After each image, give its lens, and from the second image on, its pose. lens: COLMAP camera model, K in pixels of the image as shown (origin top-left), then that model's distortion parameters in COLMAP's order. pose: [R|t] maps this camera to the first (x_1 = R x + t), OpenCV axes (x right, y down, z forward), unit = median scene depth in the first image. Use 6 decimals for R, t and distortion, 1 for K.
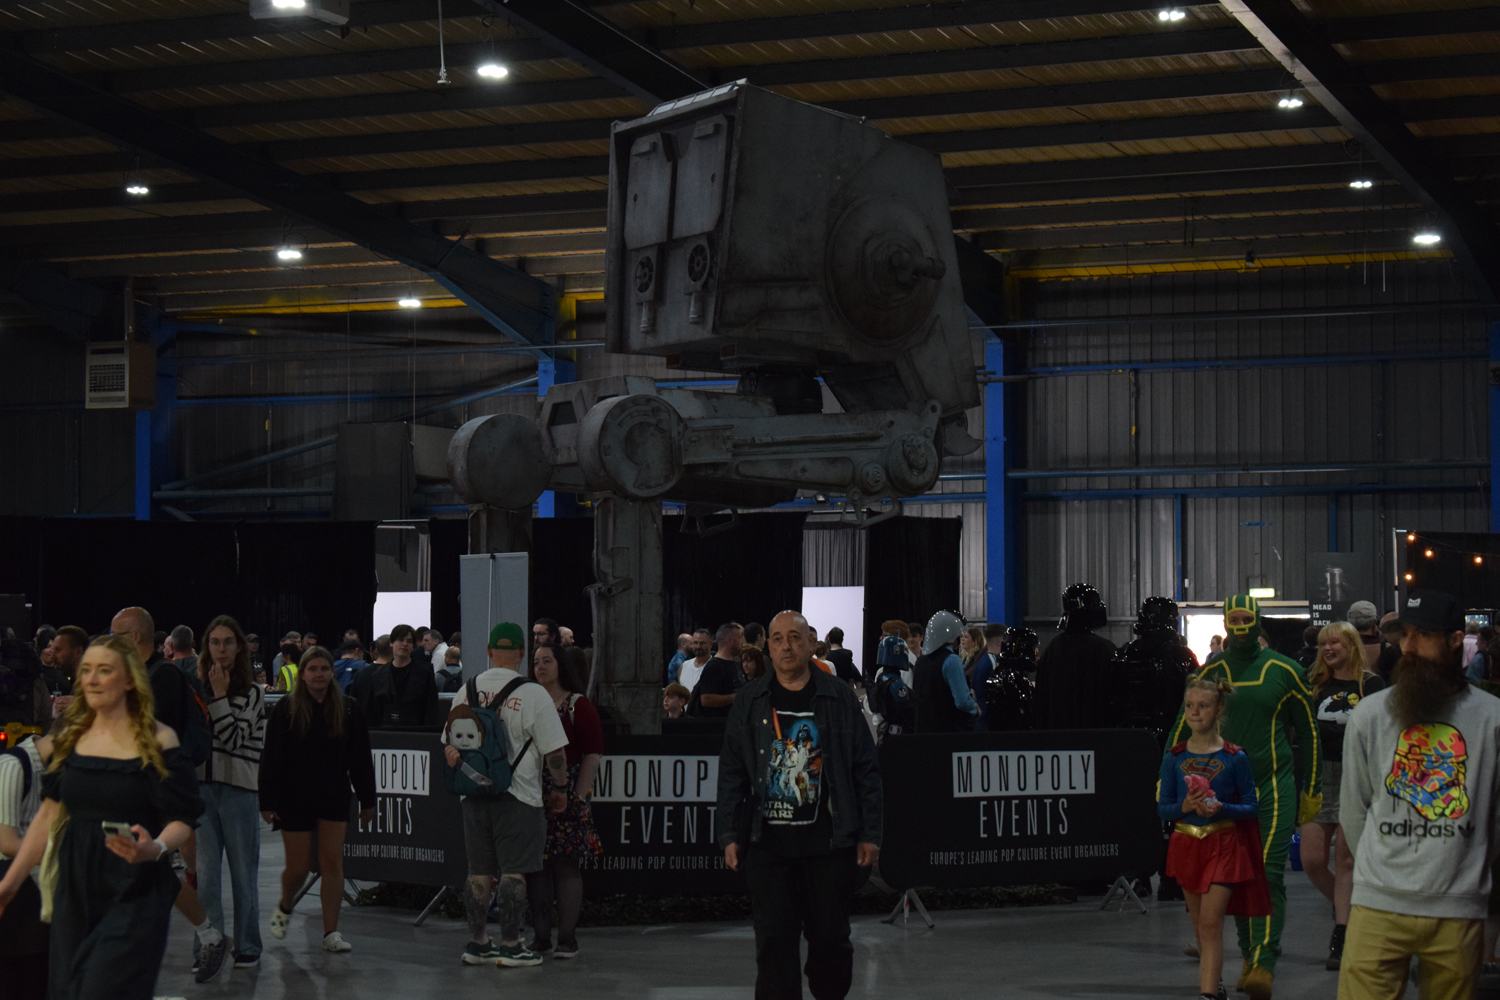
lens RADIAL K [[3509.6, 0, 746.3], [0, 3509.6, 502.1], [0, 0, 1]] dist [0.070938, 0.000000]
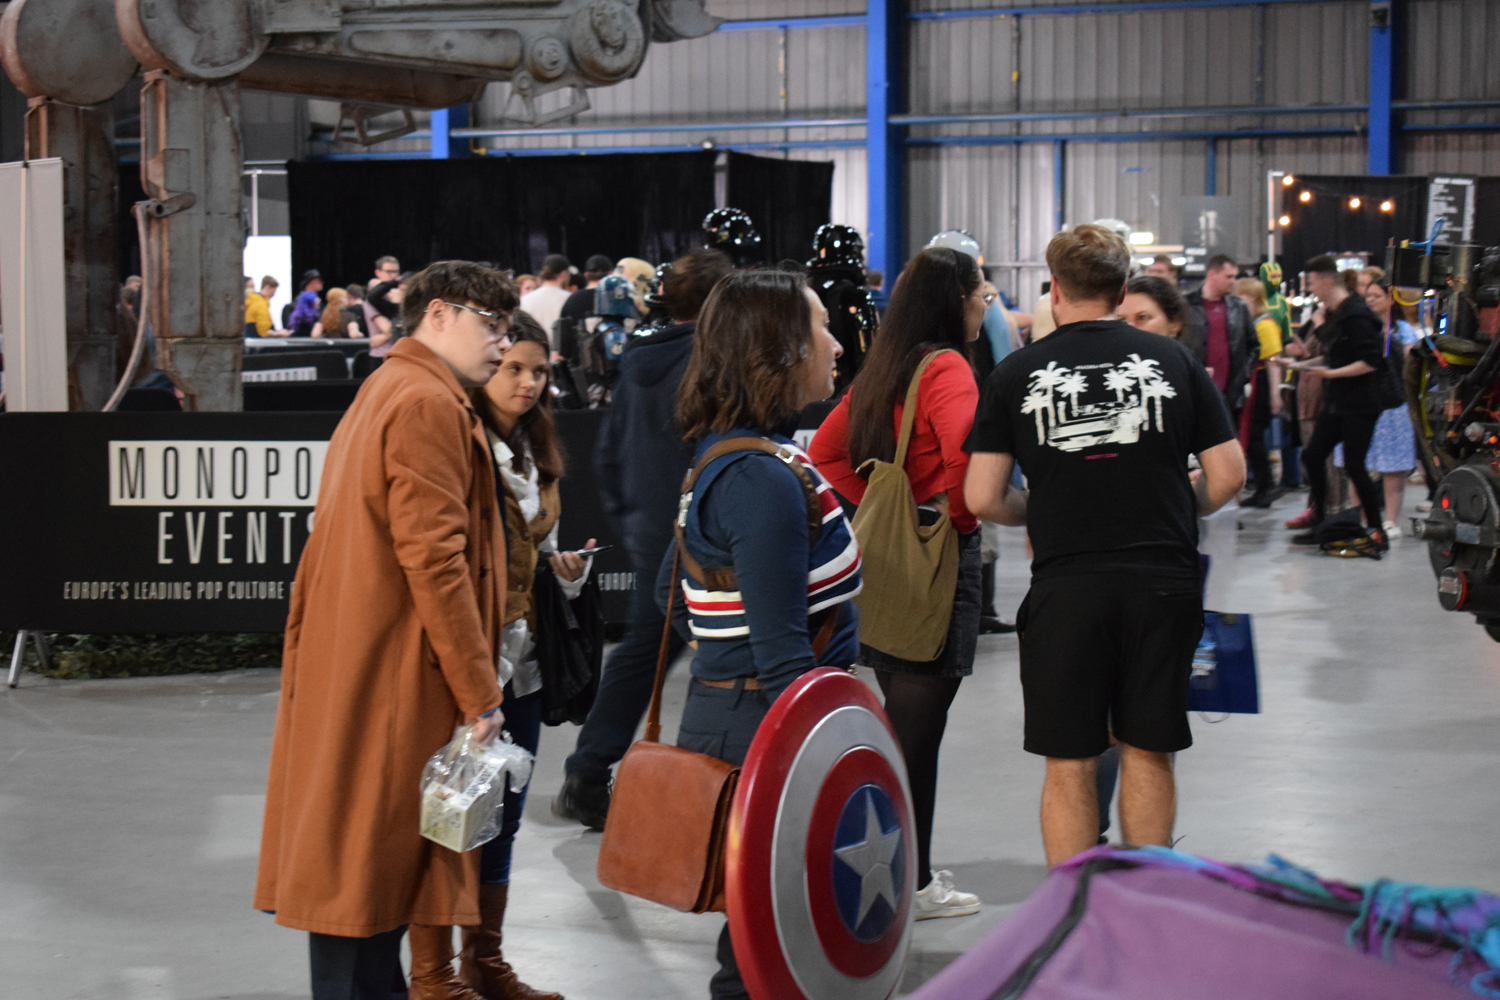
lens RADIAL K [[2878.1, 0, 755.4], [0, 2878.1, 499.7], [0, 0, 1]] dist [0.028370, 0.000000]
pose [[0.999995, -0.000021, 0.003177, 0.036765], [-0.000336, 0.993675, 0.112298, 0.008167], [-0.003159, -0.112298, 0.993670, 0.185002]]
